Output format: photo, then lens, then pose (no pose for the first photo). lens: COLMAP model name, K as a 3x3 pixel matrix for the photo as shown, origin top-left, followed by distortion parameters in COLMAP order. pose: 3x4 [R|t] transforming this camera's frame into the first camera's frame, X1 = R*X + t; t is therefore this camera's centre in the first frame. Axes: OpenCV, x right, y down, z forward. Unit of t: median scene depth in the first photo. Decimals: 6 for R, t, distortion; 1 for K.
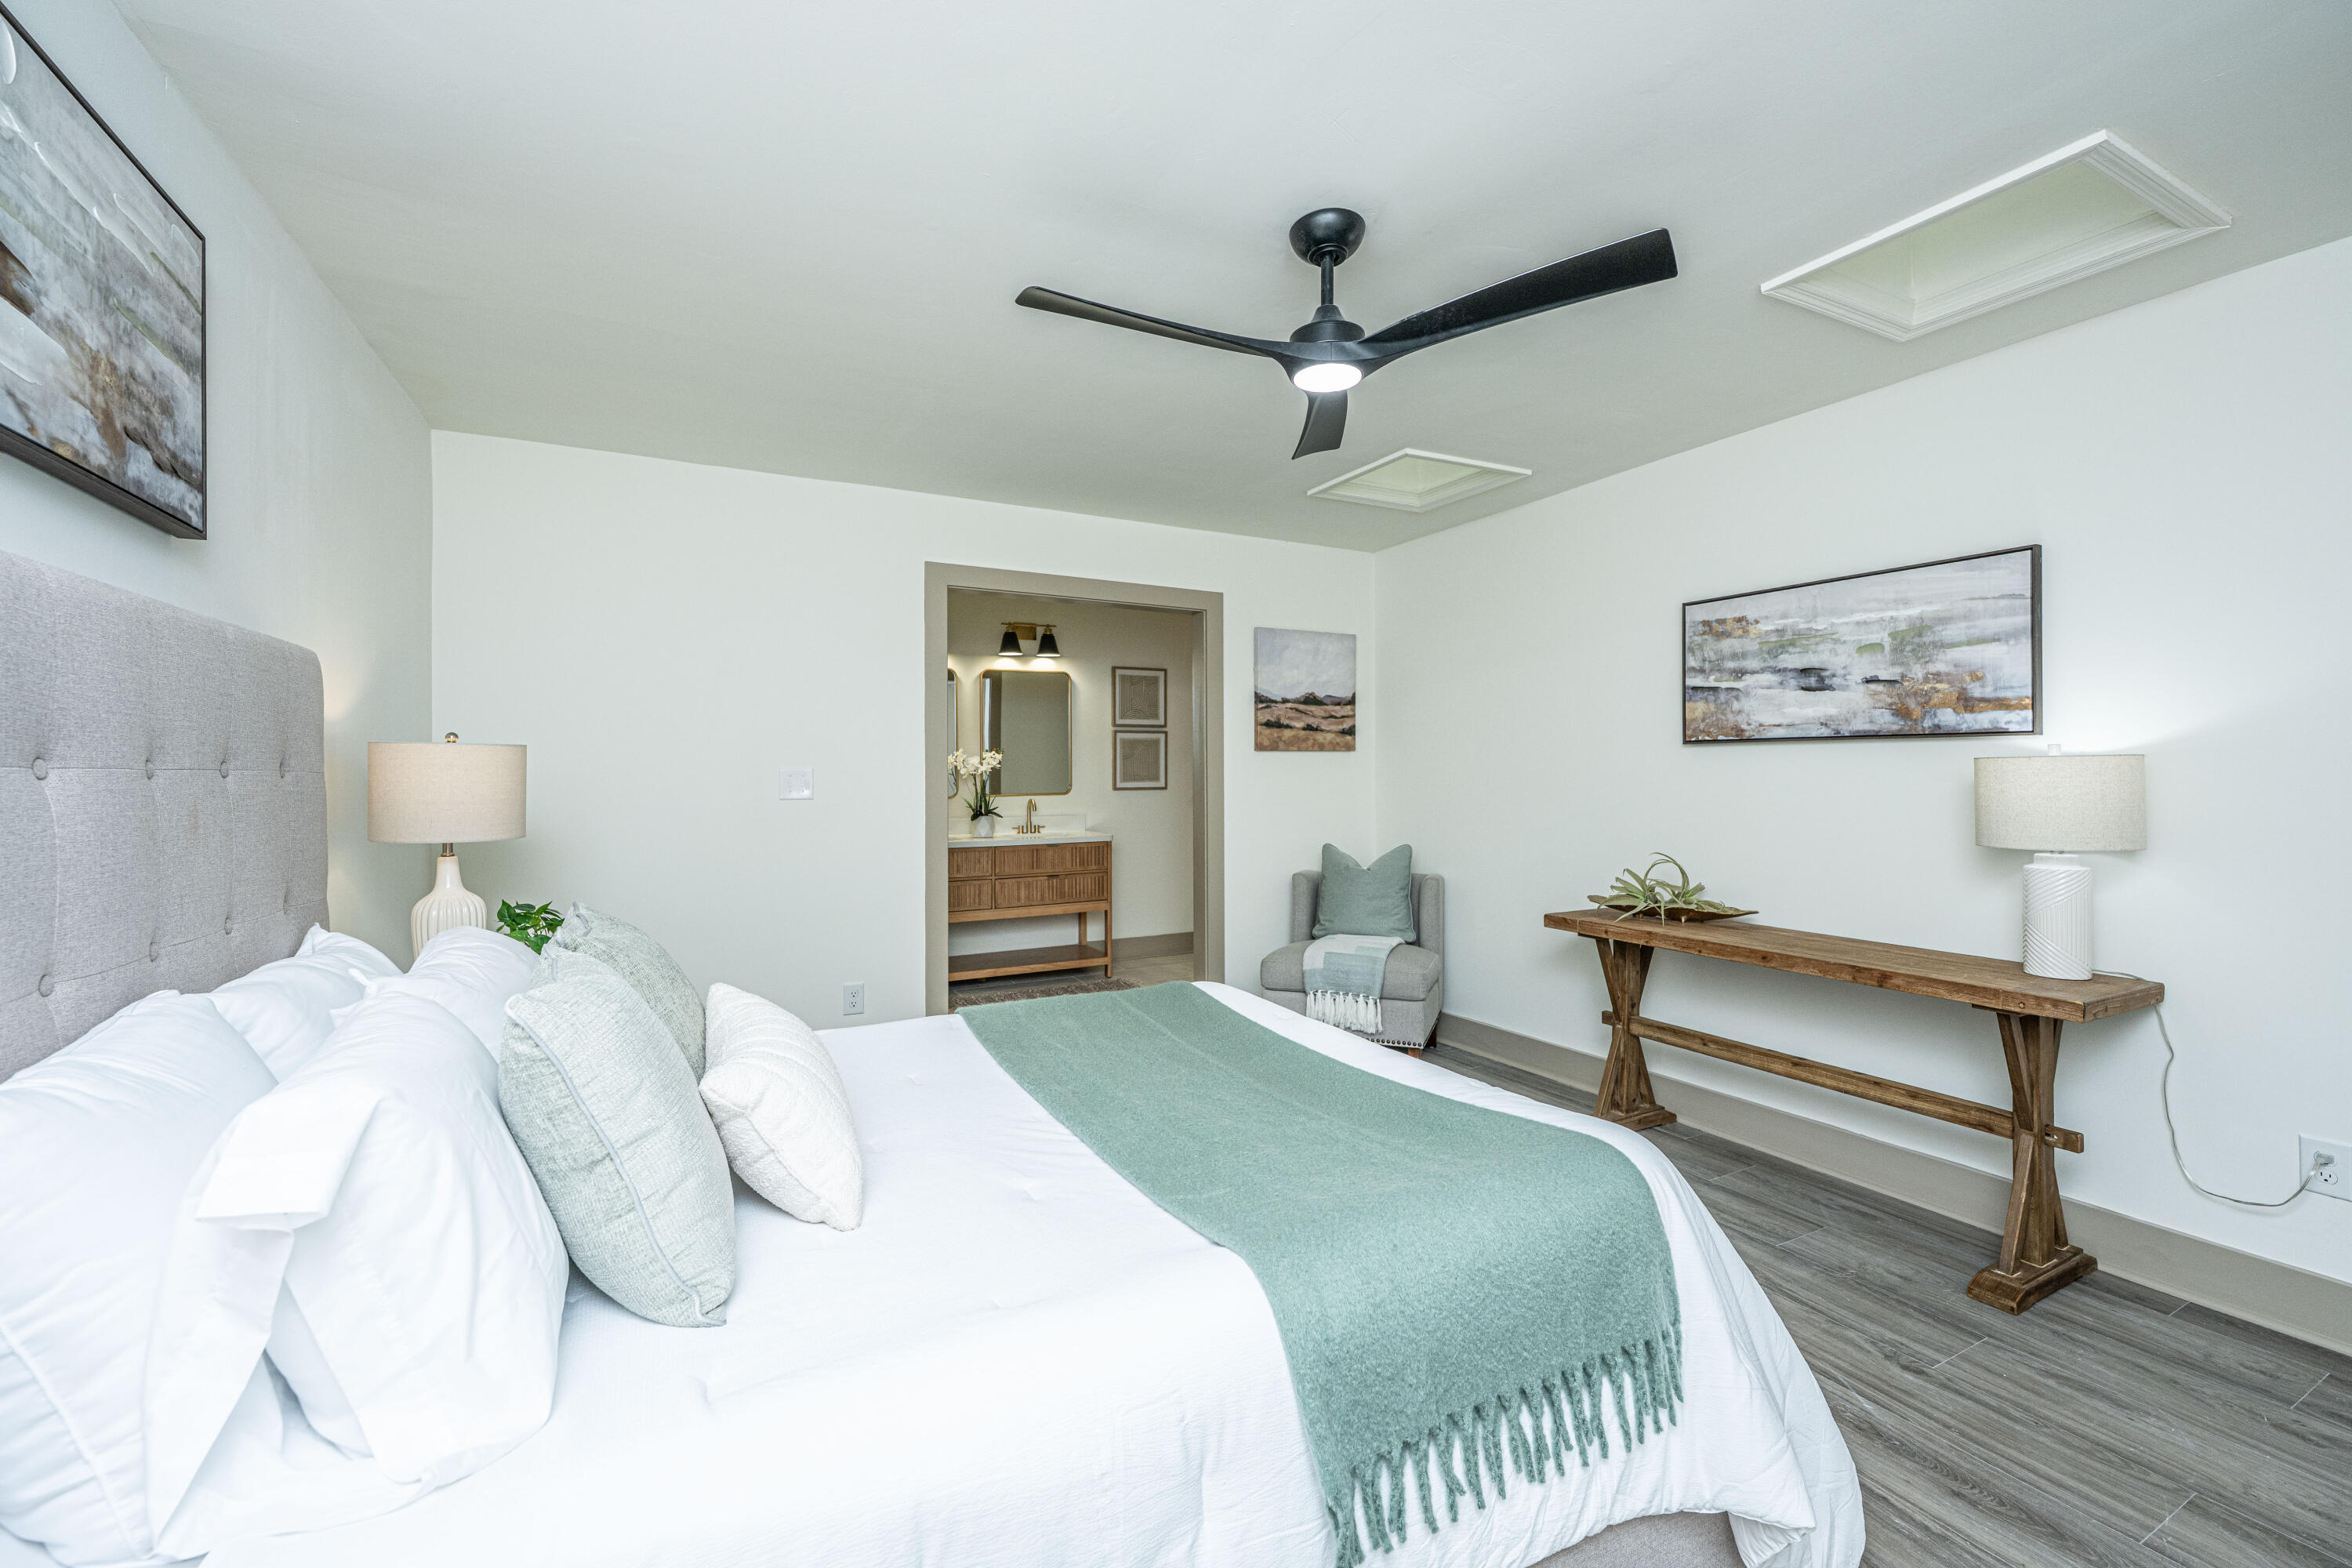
lens RADIAL K [[937.4, 0, 1167.6], [0, 937.4, 775.2], [0, 0, 1]] dist [-0.000599, -0.000040]
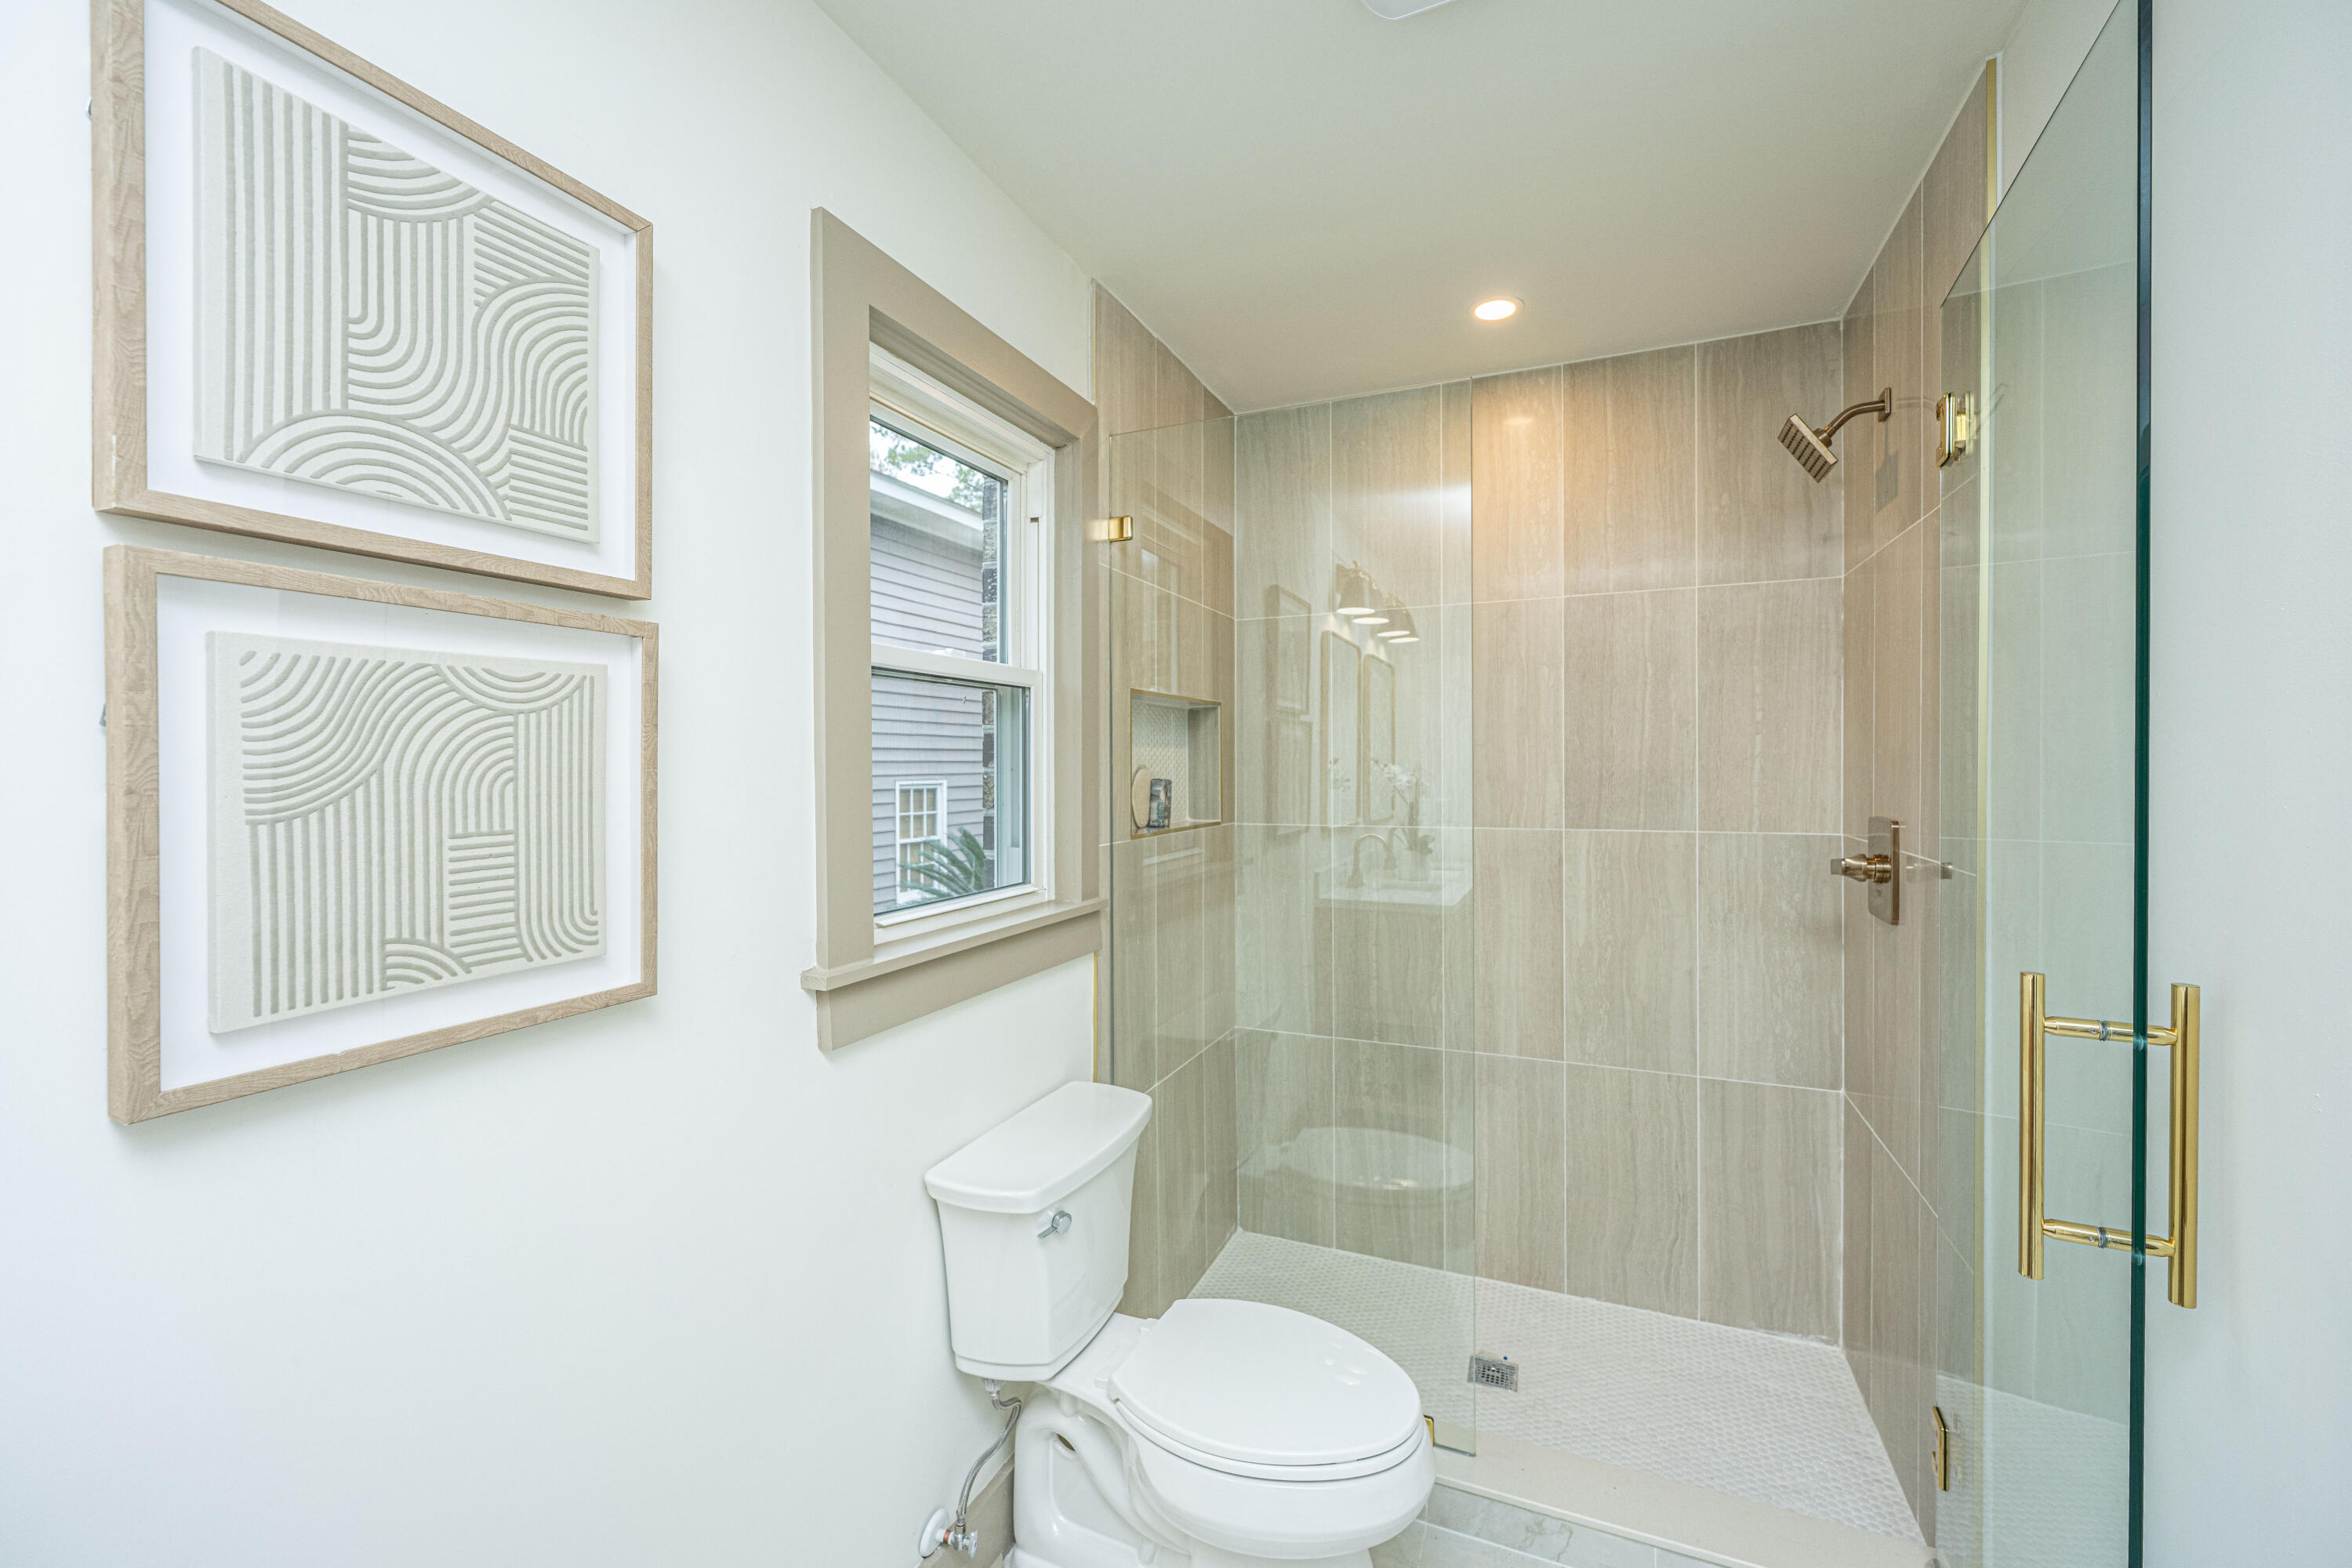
lens RADIAL K [[937.4, 0, 1167.6], [0, 937.4, 775.2], [0, 0, 1]] dist [-0.000599, -0.000040]
pose [[0.781349, 0.002663, 0.624089, -0.031853], [-0.004490, 0.999989, 0.001355, -0.022983], [-0.624079, -0.003861, 0.781352, 0.827640]]
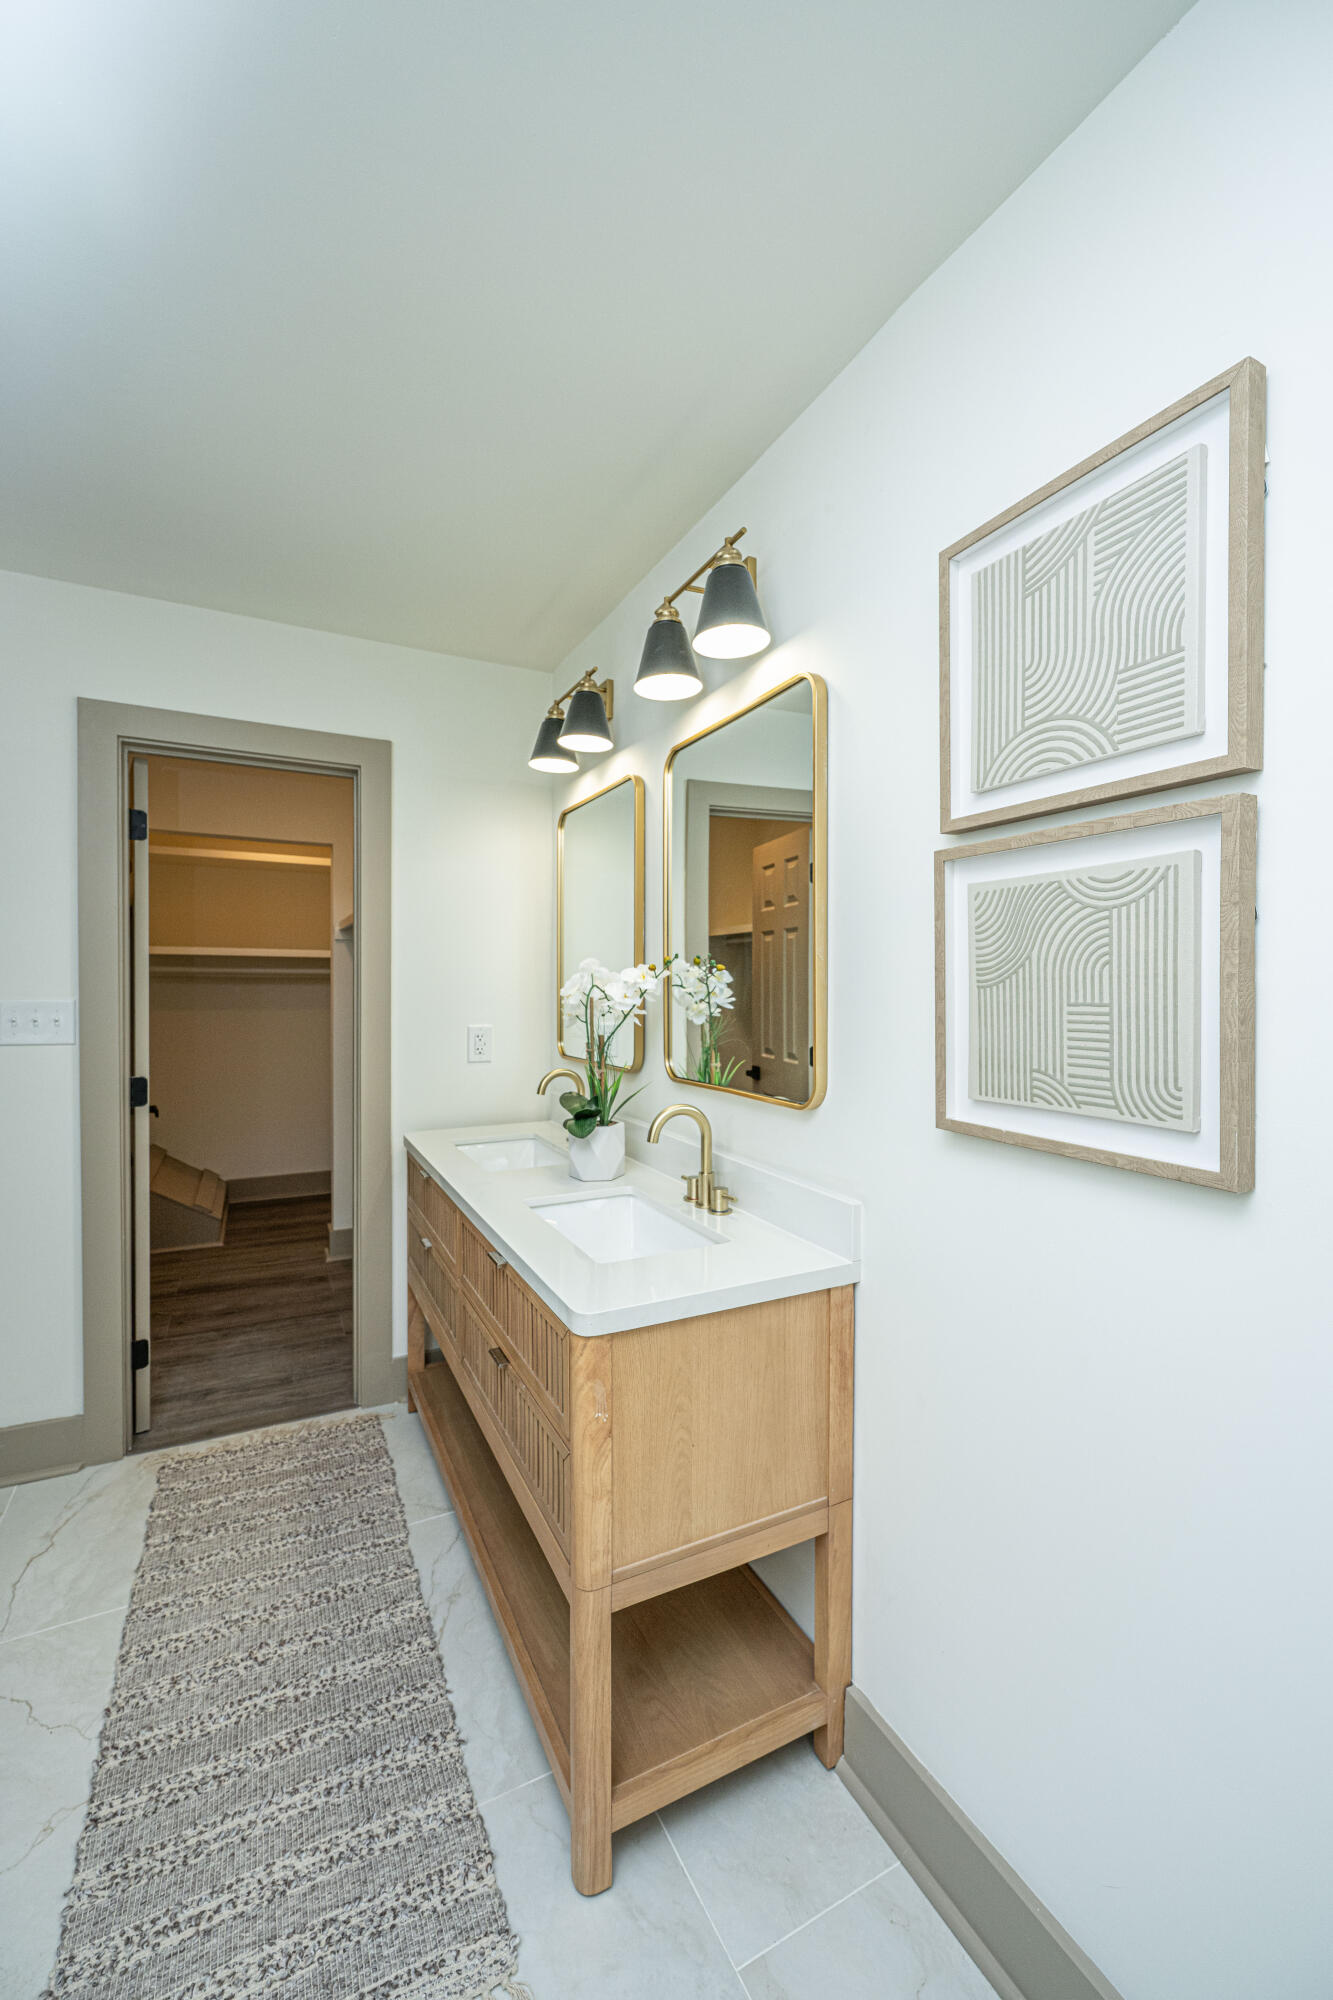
lens RADIAL K [[821.1, 0, 673.0], [0, 821.1, 970.7], [0, 0, 1]] dist [-0.015857, -0.000167]
pose [[0.001735, 0.006639, -0.999976, 0.126735], [0.013129, 0.999892, 0.006661, -0.022266], [0.999912, -0.013141, 0.001648, 0.916178]]
